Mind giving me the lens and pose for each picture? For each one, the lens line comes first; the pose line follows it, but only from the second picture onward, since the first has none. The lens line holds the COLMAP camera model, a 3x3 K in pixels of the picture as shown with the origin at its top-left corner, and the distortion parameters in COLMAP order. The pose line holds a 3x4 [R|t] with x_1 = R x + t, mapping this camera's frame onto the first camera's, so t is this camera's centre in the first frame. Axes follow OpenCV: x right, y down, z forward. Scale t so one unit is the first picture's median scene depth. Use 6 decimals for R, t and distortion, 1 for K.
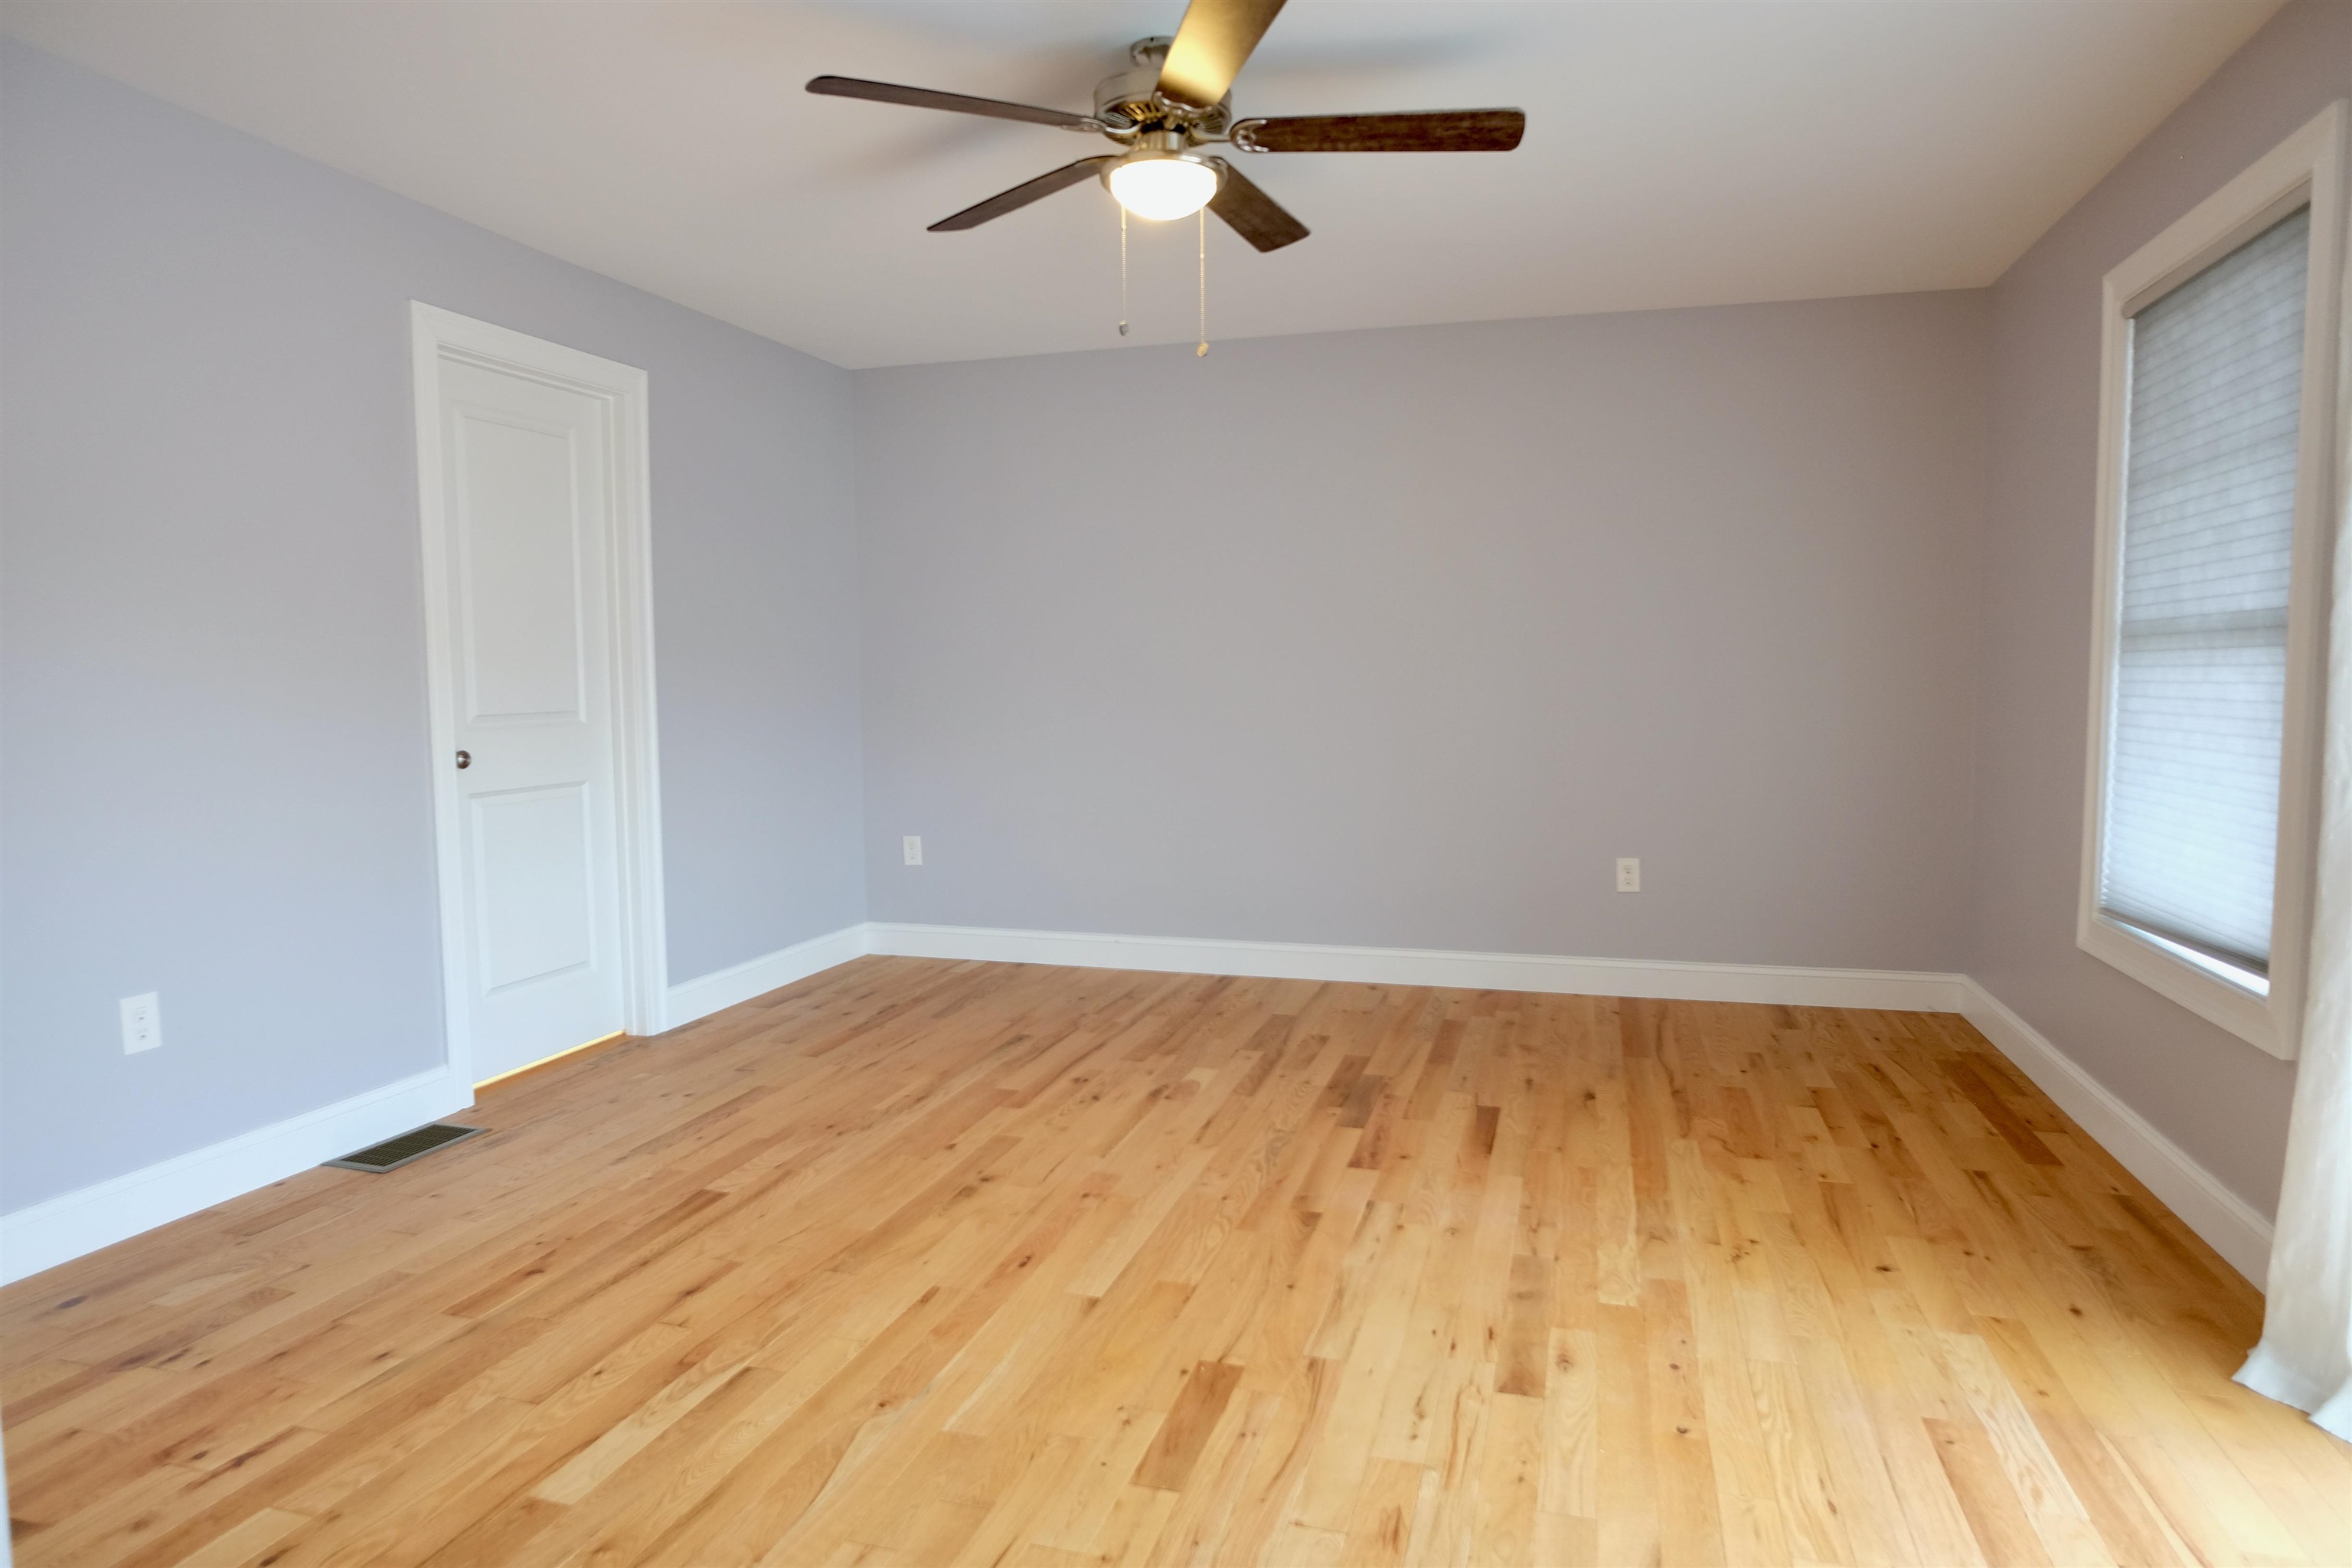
lens RADIAL K [[1438.2, 0, 1186.6], [0, 1438.2, 771.3], [0, 0, 1]] dist [-0.030566, 0.031554]
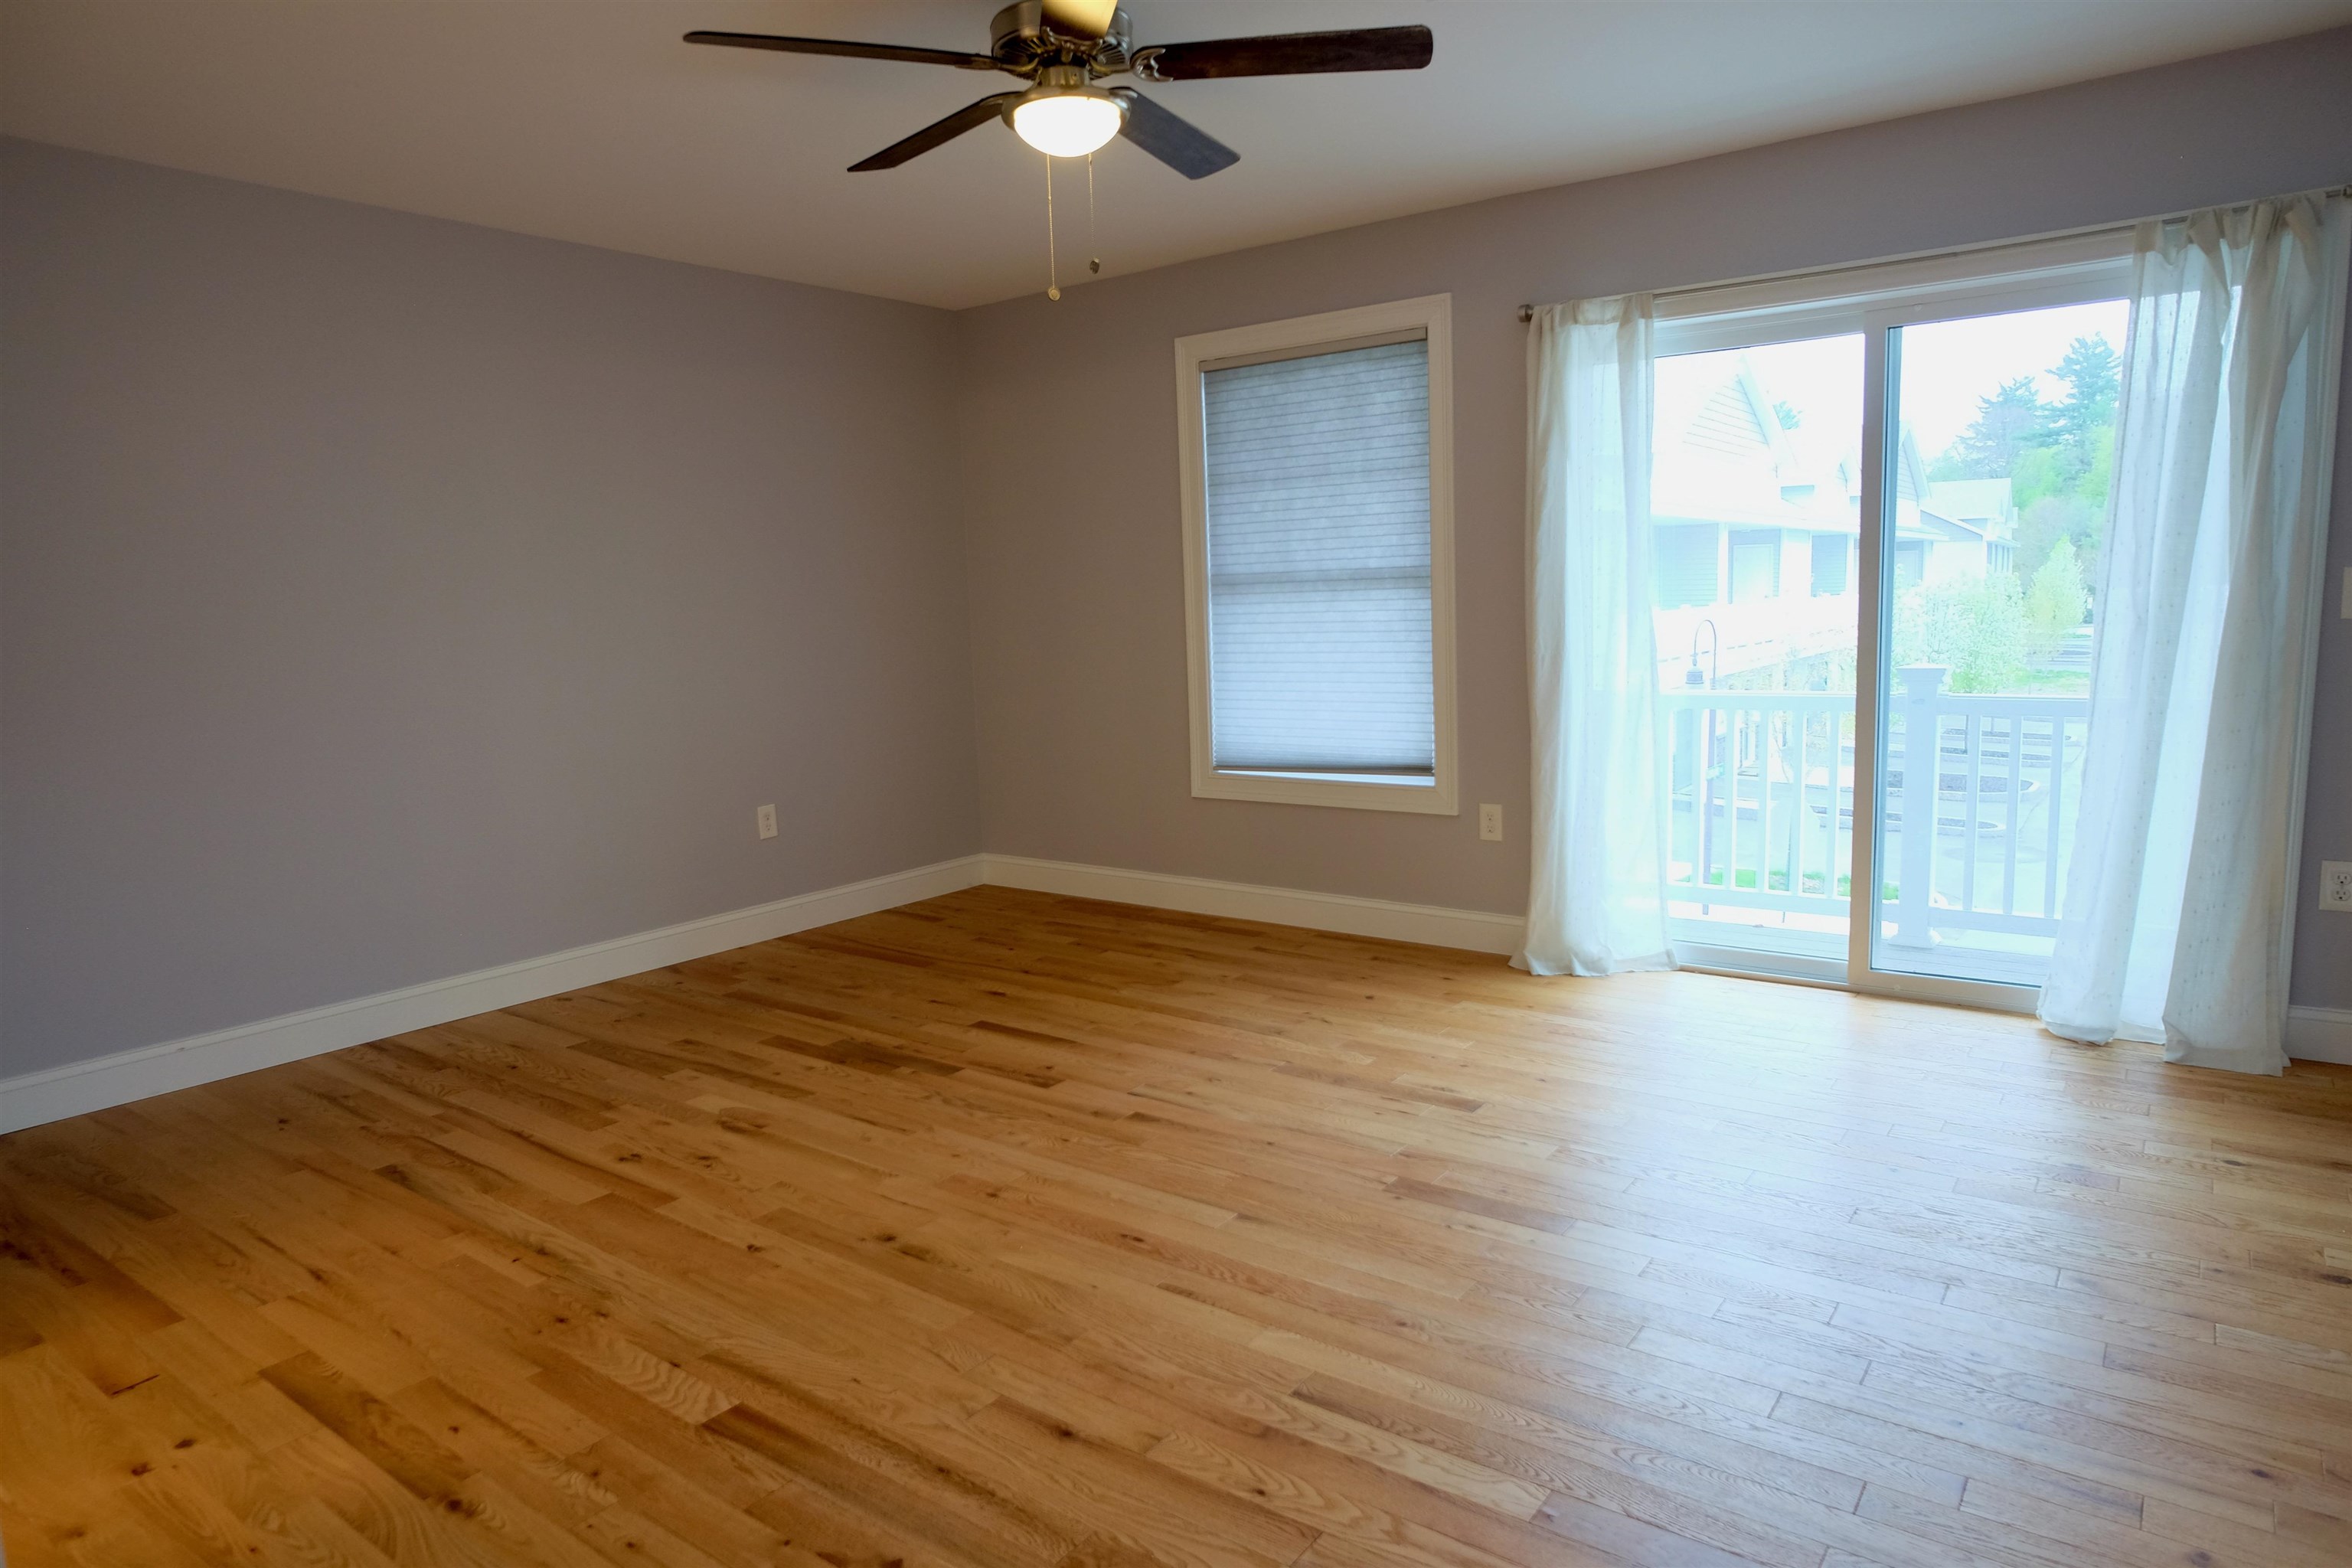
lens RADIAL K [[1438.2, 0, 1178.2], [0, 1438.2, 795.6], [0, 0, 1]] dist [-0.030566, 0.031554]
pose [[0.326344, -0.129812, 0.936295, -0.722623], [0.095123, 0.990007, 0.104104, -0.032552], [-0.940453, 0.055089, 0.335431, 0.484779]]
